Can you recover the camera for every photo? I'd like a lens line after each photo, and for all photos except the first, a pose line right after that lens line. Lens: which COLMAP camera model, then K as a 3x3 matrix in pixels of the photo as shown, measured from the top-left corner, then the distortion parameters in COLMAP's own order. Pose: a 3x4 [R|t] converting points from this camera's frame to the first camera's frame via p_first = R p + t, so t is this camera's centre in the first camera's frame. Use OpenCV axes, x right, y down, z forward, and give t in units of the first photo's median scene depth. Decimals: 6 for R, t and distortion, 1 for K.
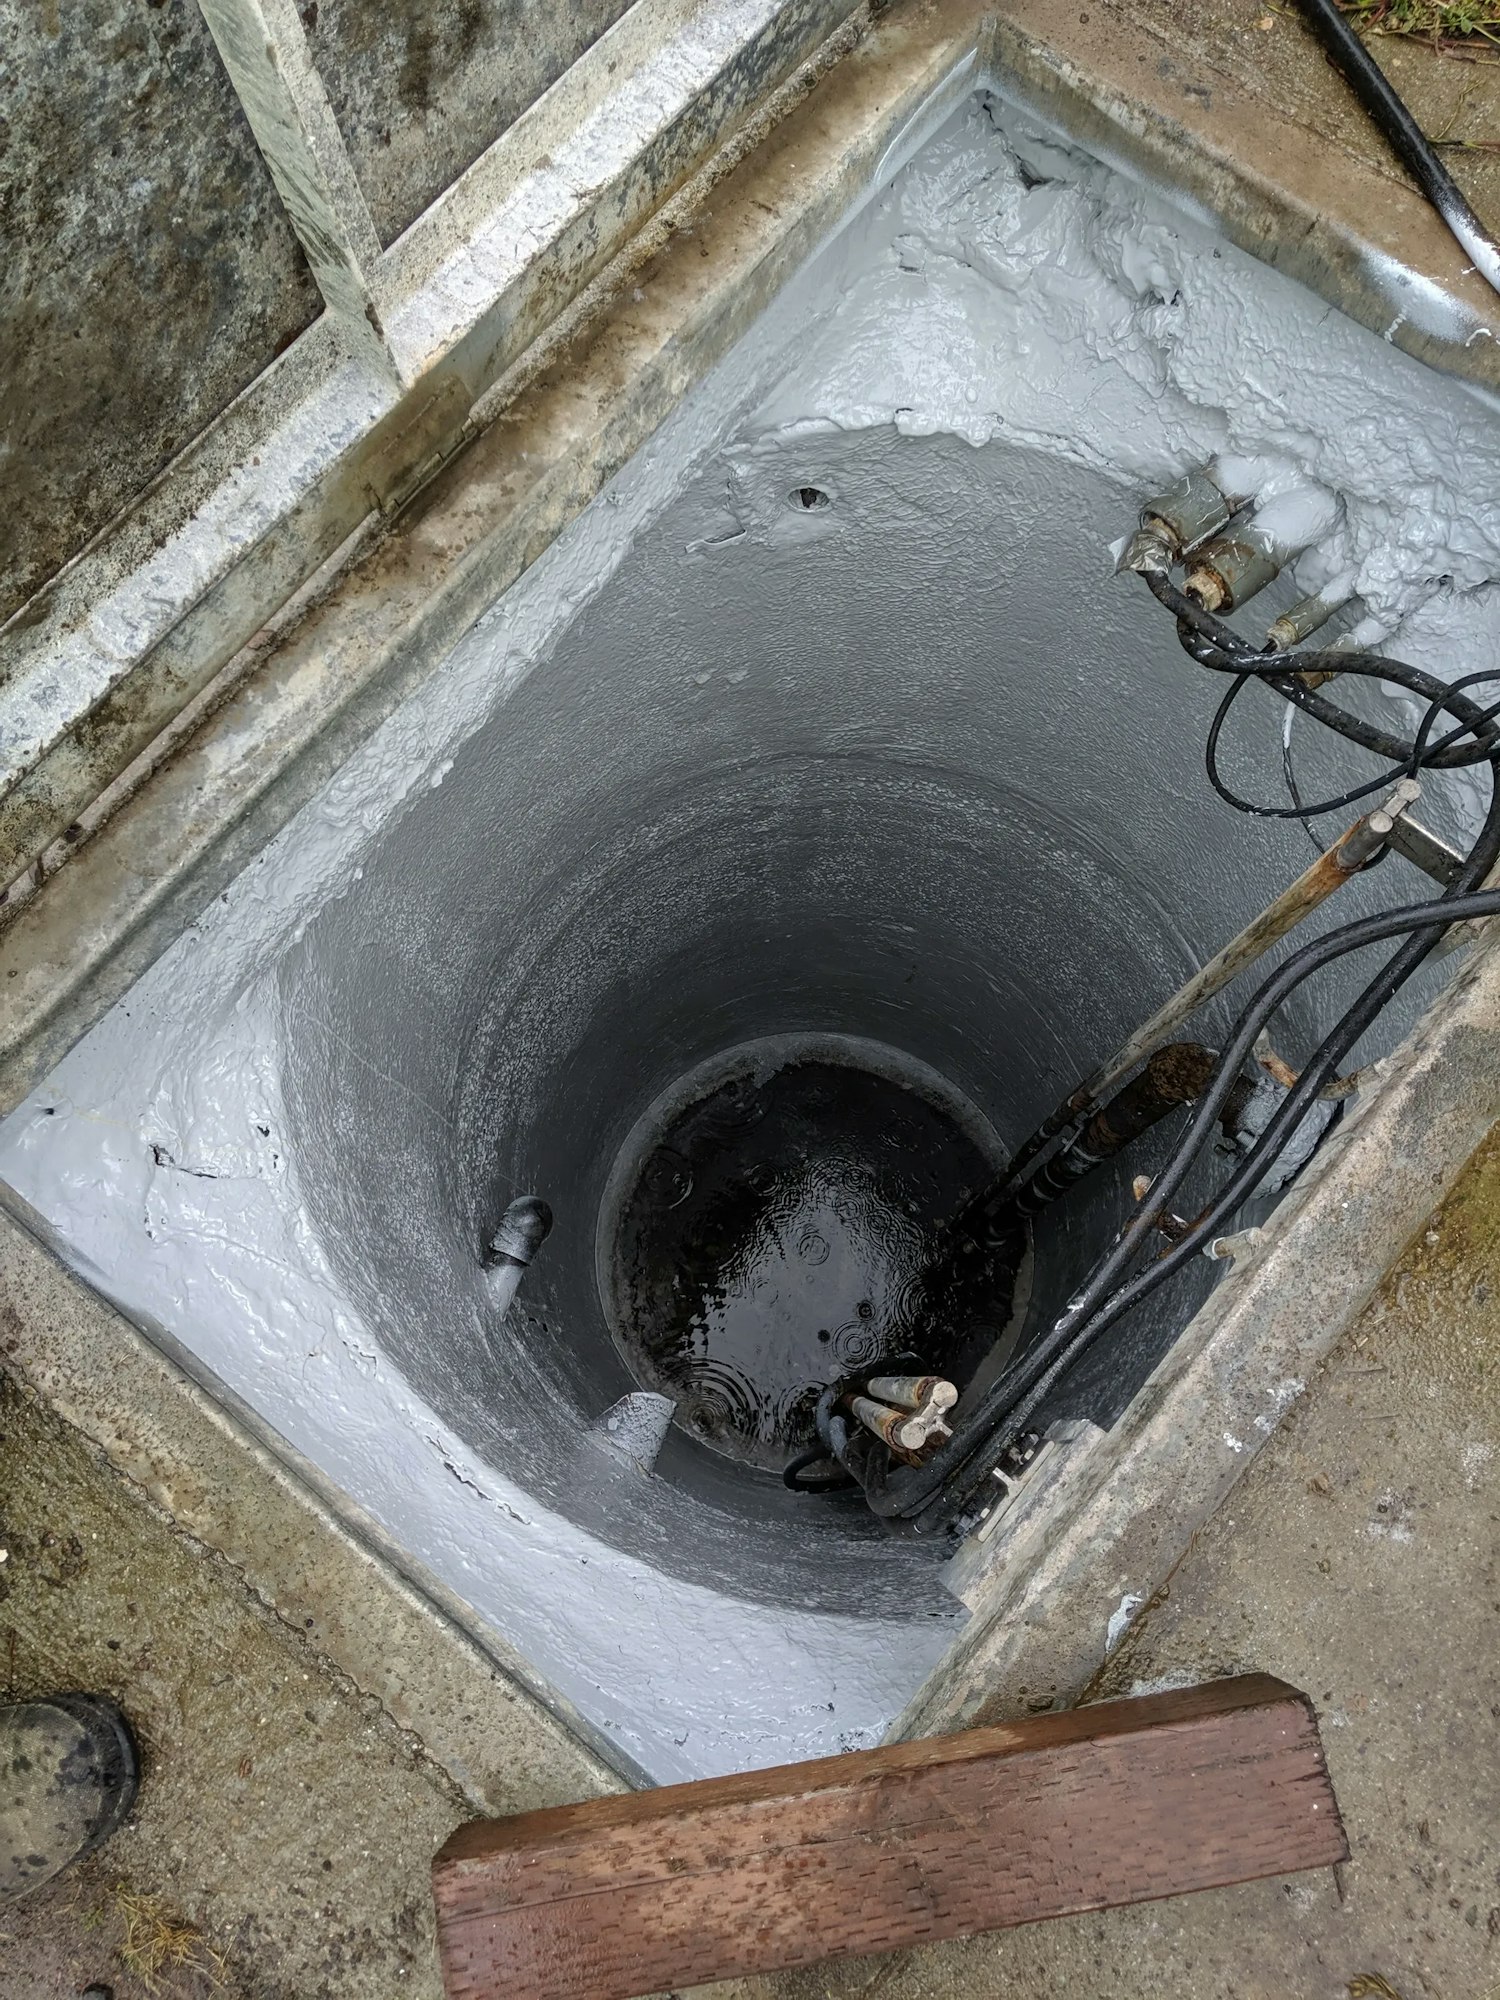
lens RADIAL K [[1571.6, 0, 743.3], [0, 1571.6, 1012.9], [0, 0, 1]] dist [0.071359, -0.129427]
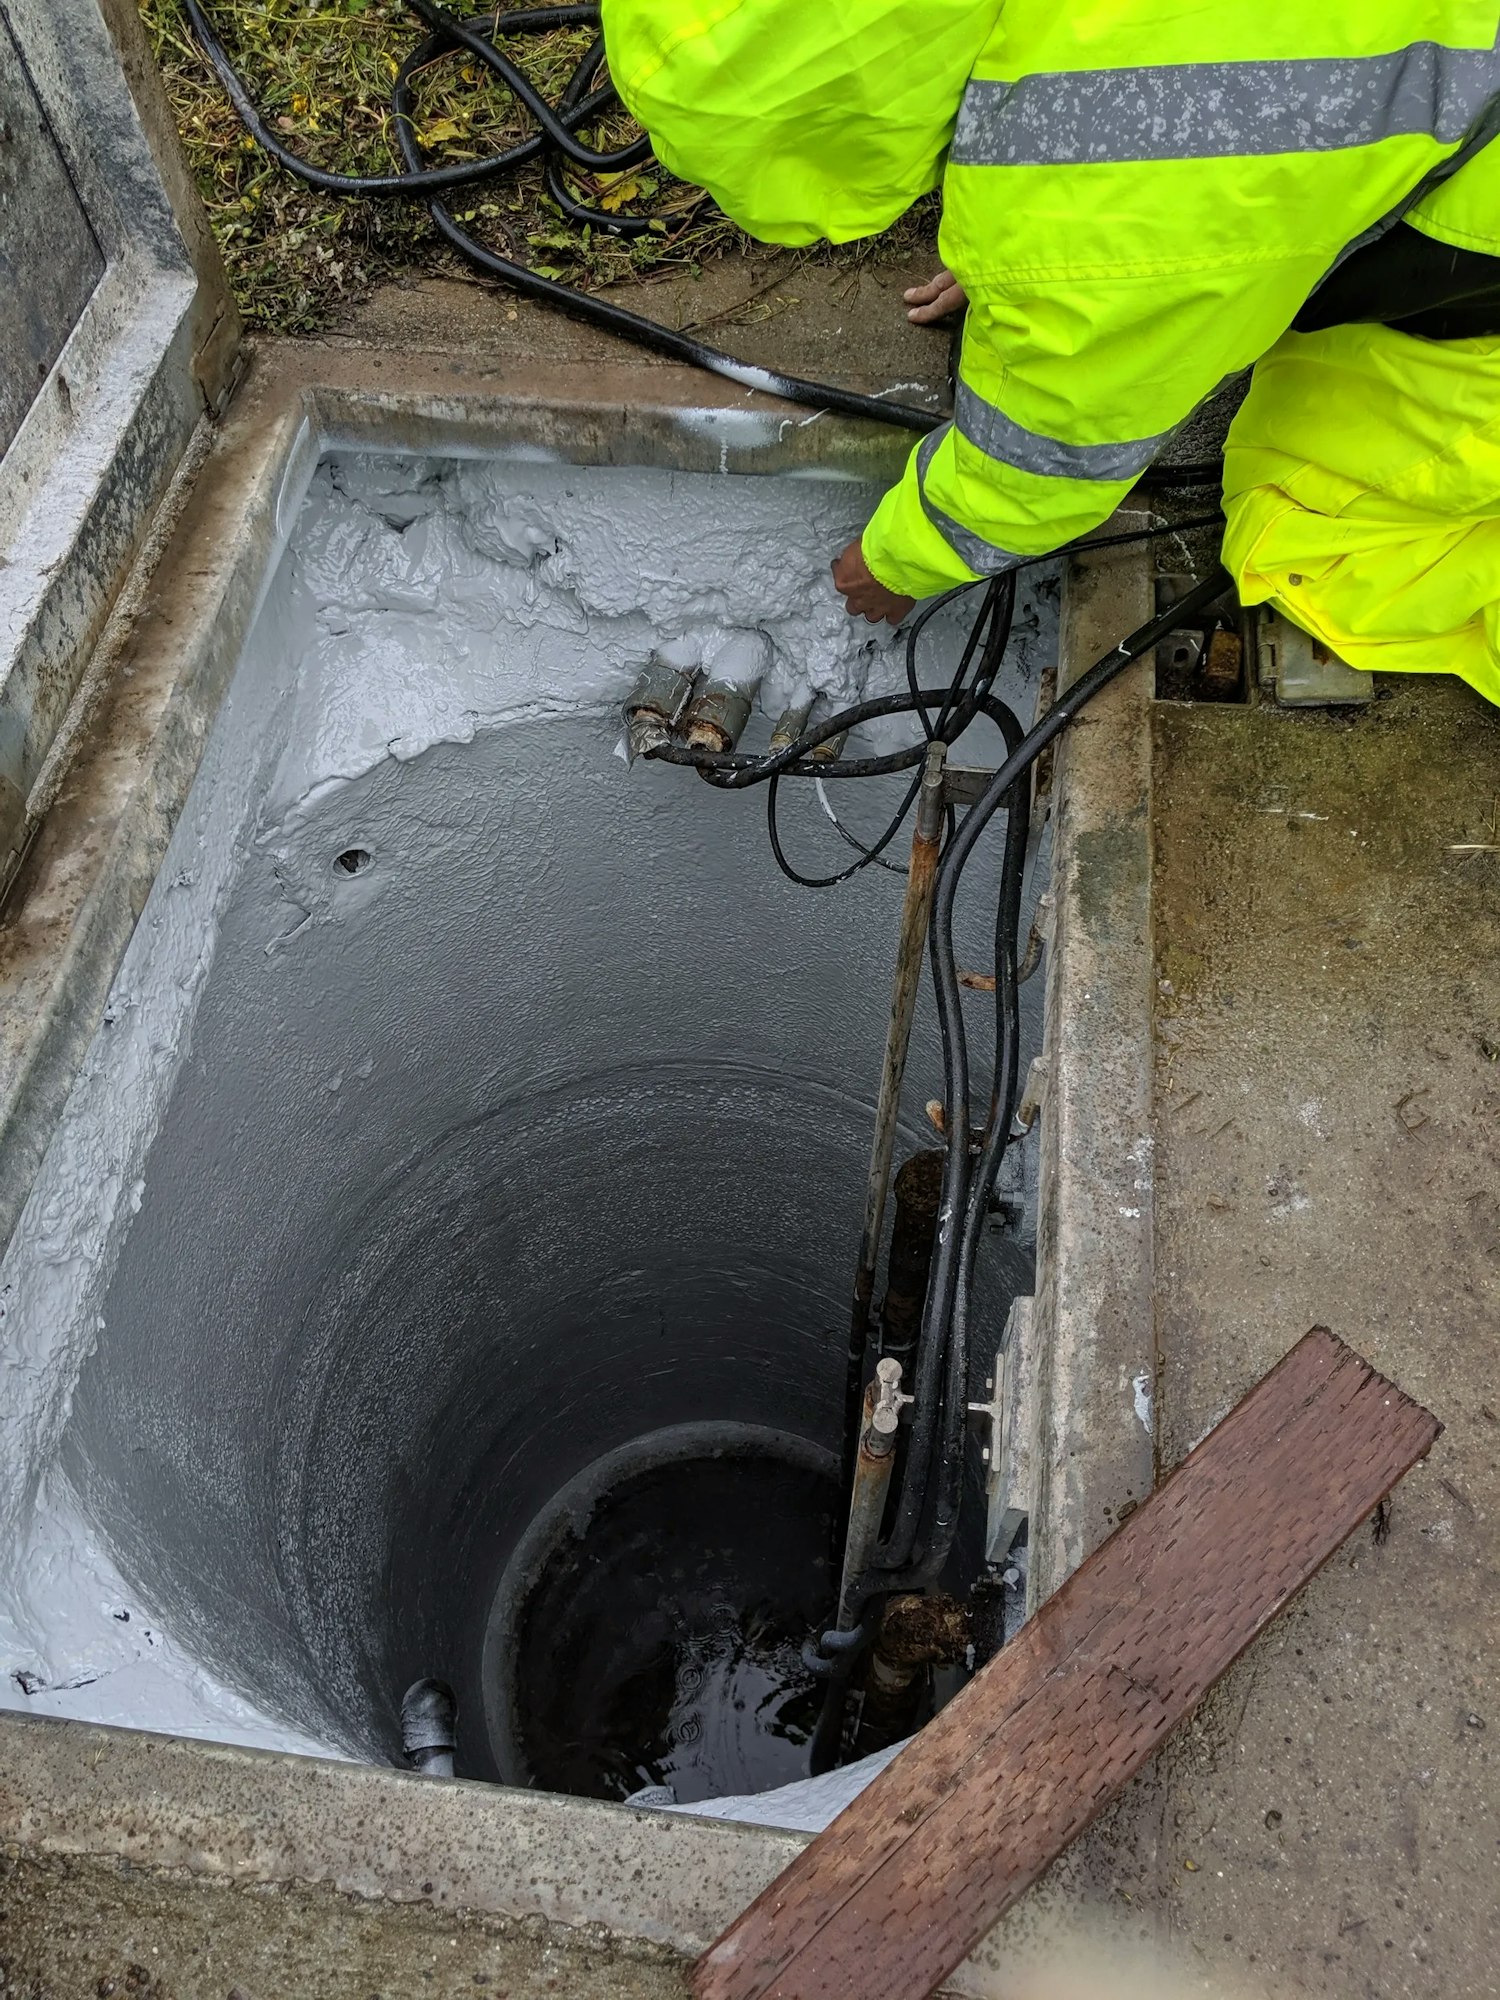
lens RADIAL K [[1548.7, 0, 722.5], [0, 1548.7, 957.7], [0, 0, 1]] dist [0.083315, -0.142377]
pose [[0.849147, -0.455083, 0.268046, -0.092566], [0.515563, 0.824383, -0.233641, 0.171865], [-0.114646, 0.336590, 0.934646, -0.002611]]
